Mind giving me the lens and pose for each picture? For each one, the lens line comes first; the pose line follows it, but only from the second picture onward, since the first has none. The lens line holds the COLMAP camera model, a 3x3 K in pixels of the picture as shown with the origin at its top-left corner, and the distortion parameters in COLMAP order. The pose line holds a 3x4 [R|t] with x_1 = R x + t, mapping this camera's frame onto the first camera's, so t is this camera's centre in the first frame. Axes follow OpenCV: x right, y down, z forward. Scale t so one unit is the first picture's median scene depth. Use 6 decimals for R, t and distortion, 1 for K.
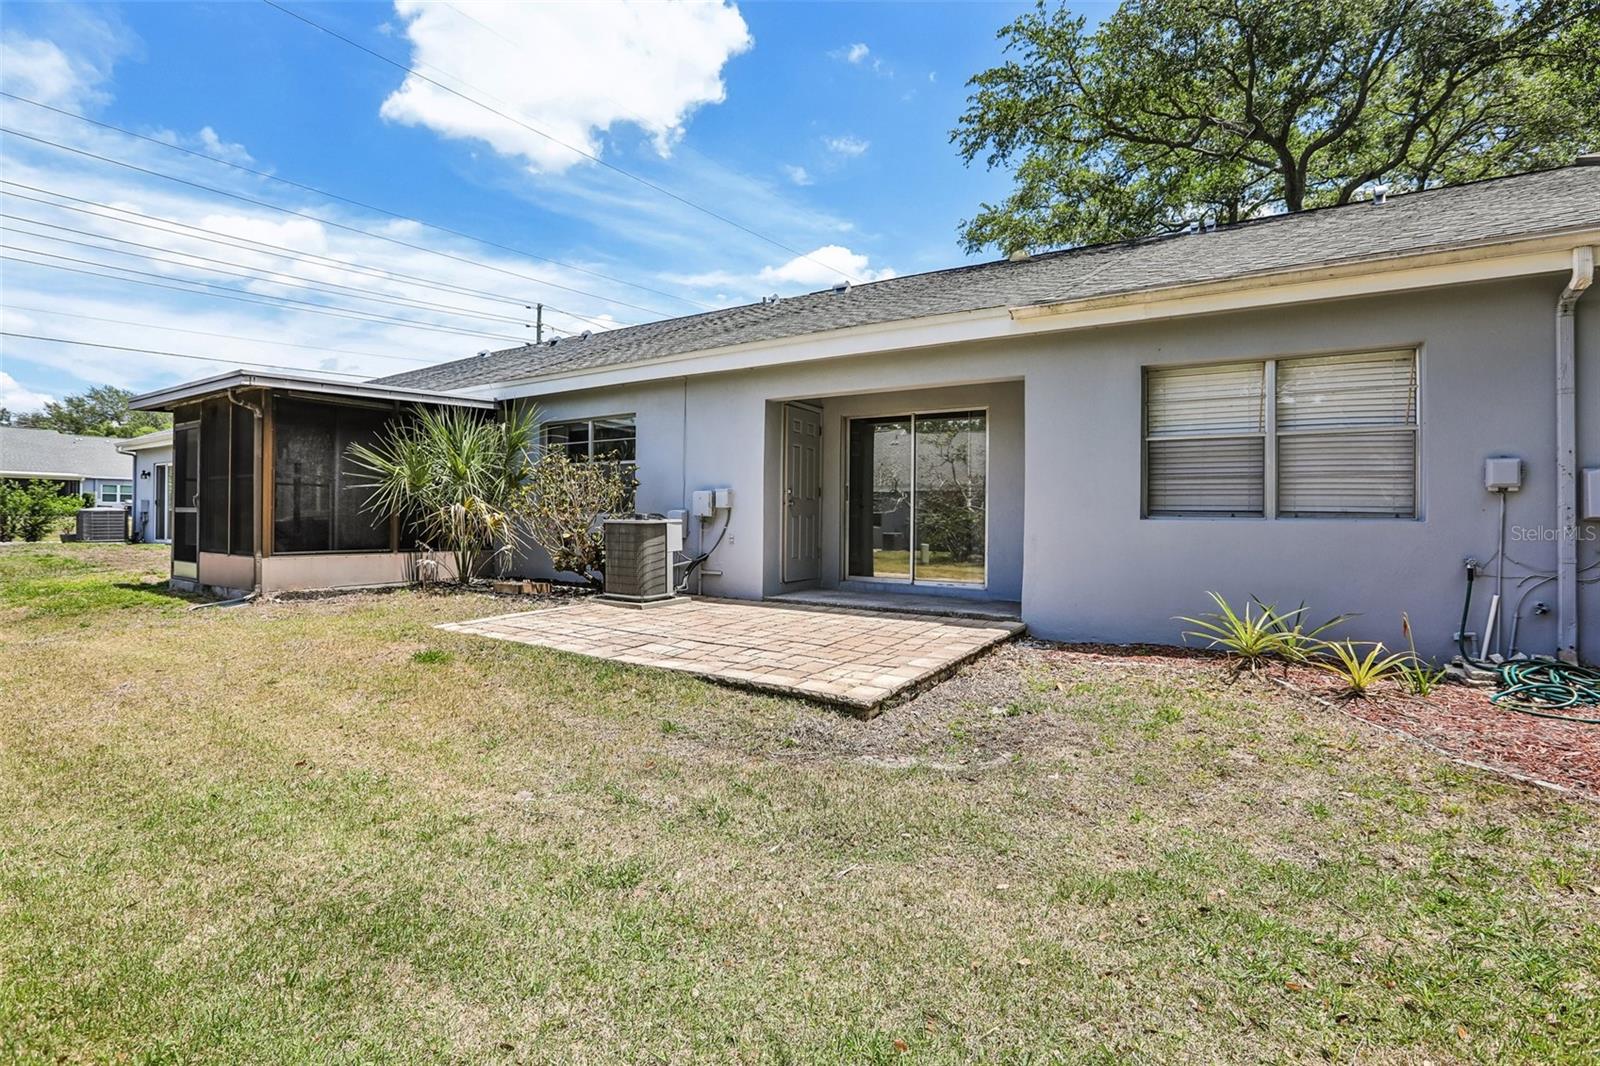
lens RADIAL K [[712.9, 0, 774.1], [0, 712.9, 527.6], [0, 0, 1]] dist [-0.043053, -0.000080]
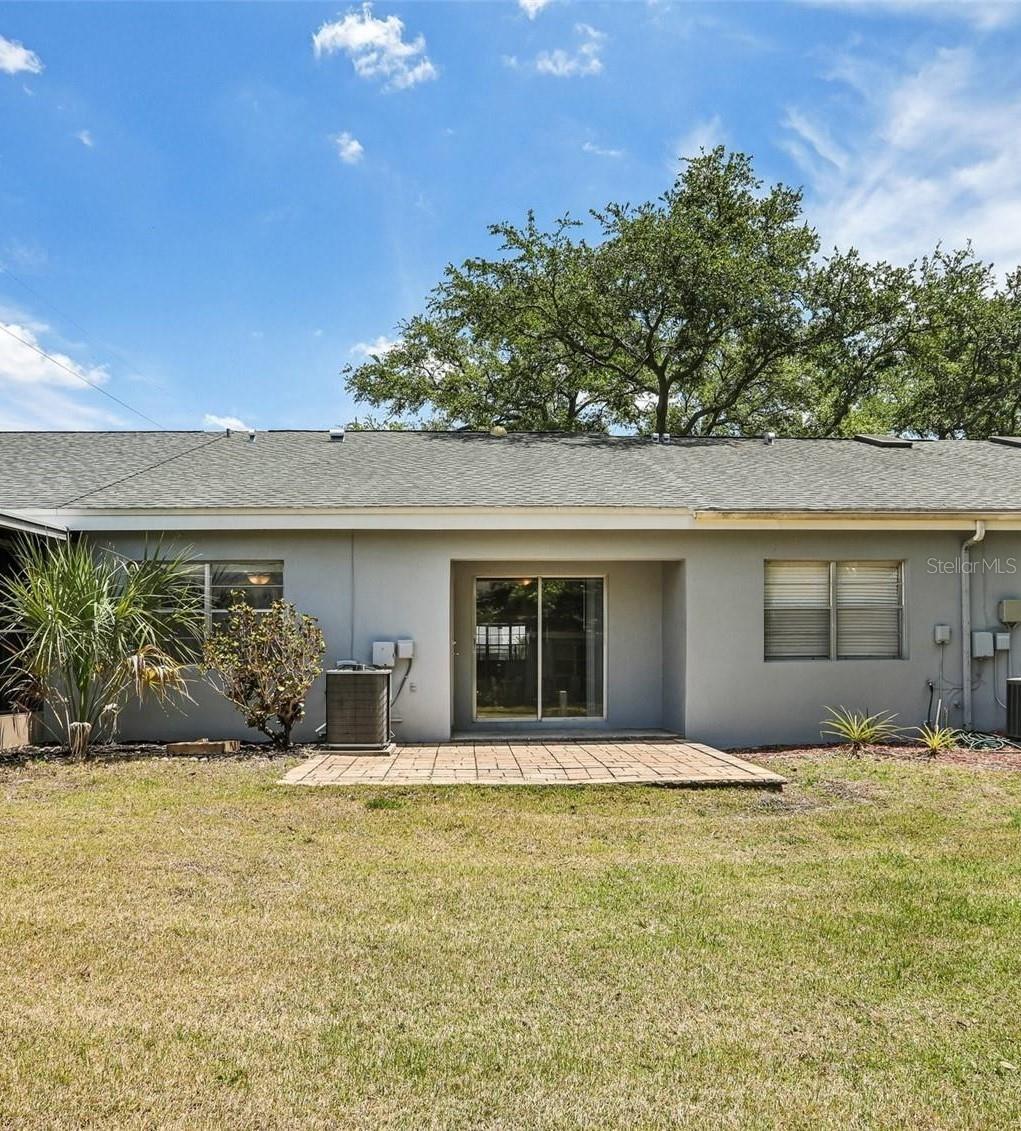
lens RADIAL K [[775.9, 0, 511.6], [0, 775.9, 669.5], [0, 0, 1]] dist [-0.033941, -0.001827]
pose [[0.813722, -0.021196, 0.580867, -0.924469], [0.026912, 0.999637, -0.001223, -0.008694], [-0.580631, 0.016628, 0.813997, -0.028948]]
